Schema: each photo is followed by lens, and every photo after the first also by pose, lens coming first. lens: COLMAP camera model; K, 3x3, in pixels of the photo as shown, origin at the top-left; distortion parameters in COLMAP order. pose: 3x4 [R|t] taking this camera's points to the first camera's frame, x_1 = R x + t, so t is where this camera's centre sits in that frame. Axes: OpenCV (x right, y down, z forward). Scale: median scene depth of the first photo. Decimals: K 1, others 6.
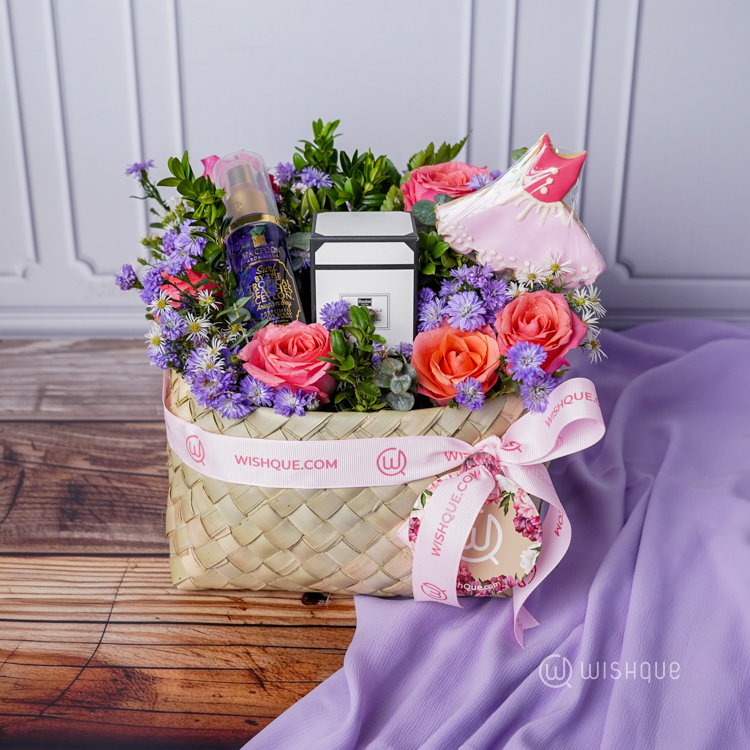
lens RADIAL K [[859.5, 0, 376.2], [0, 859.5, 409.5], [0, 0, 1]] dist [-0.095399, 0.010106]
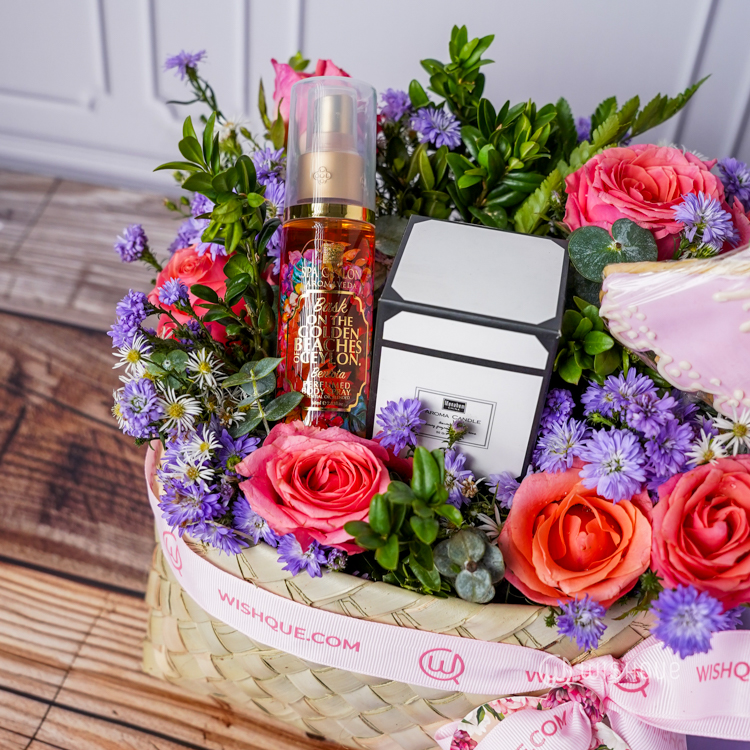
lens RADIAL K [[892.6, 0, 373.4], [0, 892.6, 362.4], [0, 0, 1]] dist [-0.090969, 0.015222]
pose [[0.966057, 0.206792, -0.154824, 0.022293], [-0.167341, 0.957535, 0.234783, -0.279902], [0.196801, -0.200905, 0.959639, 0.362861]]
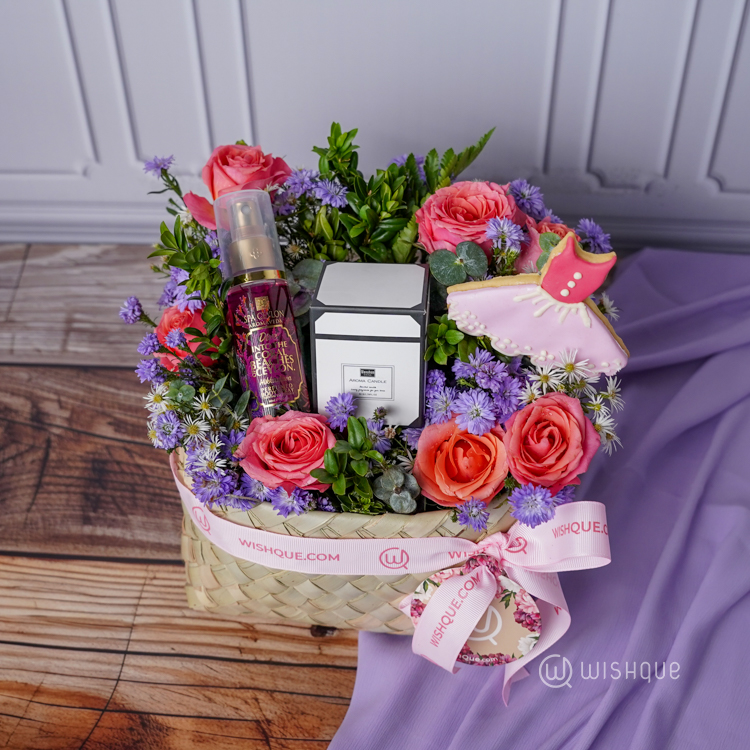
lens RADIAL K [[846.6, 0, 377.1], [0, 846.6, 253.9], [0, 0, 1]] dist [-0.102347, 0.030000]
pose [[0.997573, 0.021278, -0.066301, 0.050997], [-0.010185, 0.986515, 0.163351, -0.408085], [0.068882, -0.162279, 0.984338, 0.098190]]
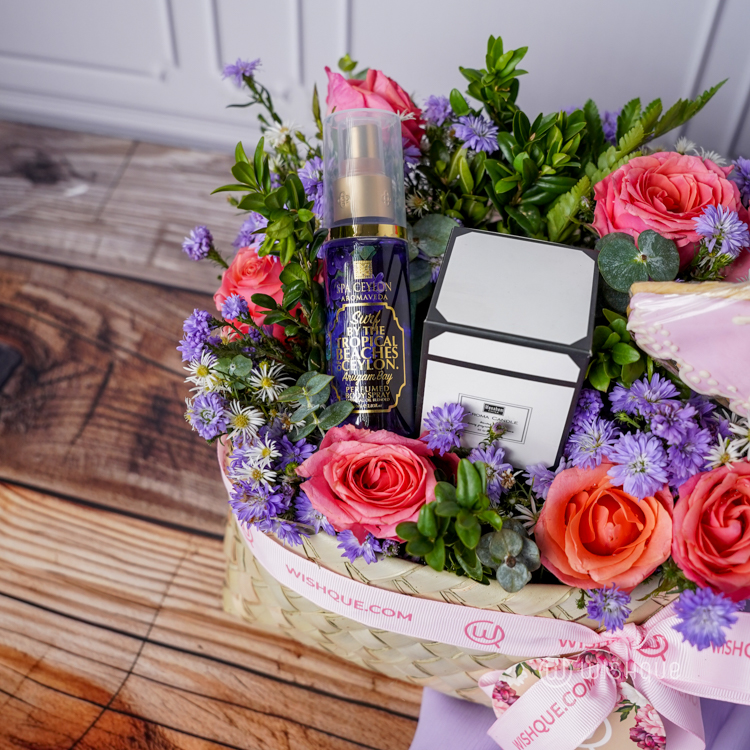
lens RADIAL K [[770.0, 0, 413.4], [0, 770.0, 304.6], [0, 0, 1]] dist [-0.099383, 0.031154]
pose [[0.968034, 0.201684, -0.149109, -0.000867], [-0.149828, 0.941748, 0.301102, -0.356581], [0.201151, -0.269136, 0.941862, 0.416298]]
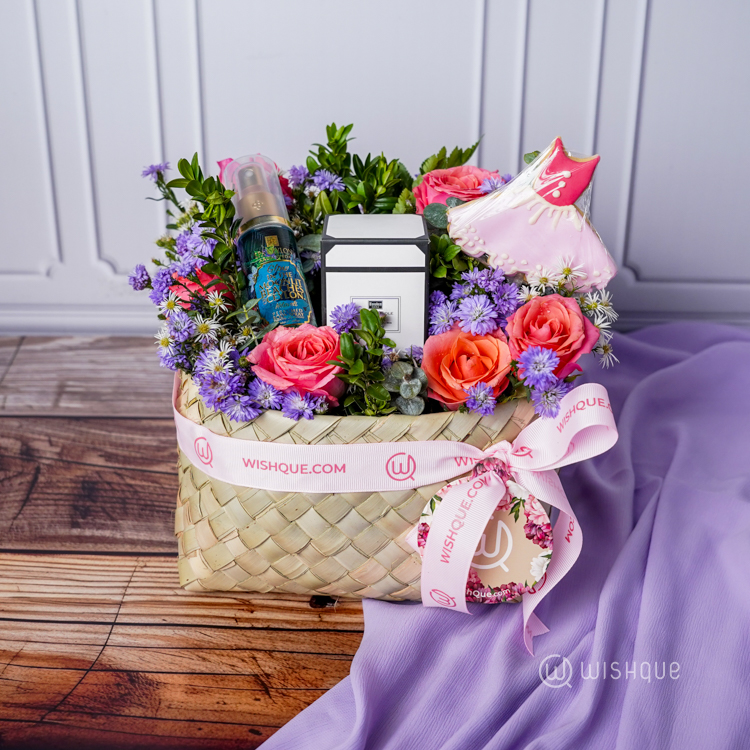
lens RADIAL K [[806.2, 0, 384.0], [0, 806.2, 377.7], [0, 0, 1]] dist [-0.097764, 0.024828]
pose [[0.999924, 0.008487, -0.008965, 0.005571], [-0.008746, 0.999533, -0.029286, -0.012748], [0.008712, 0.029363, 0.999531, 0.066633]]
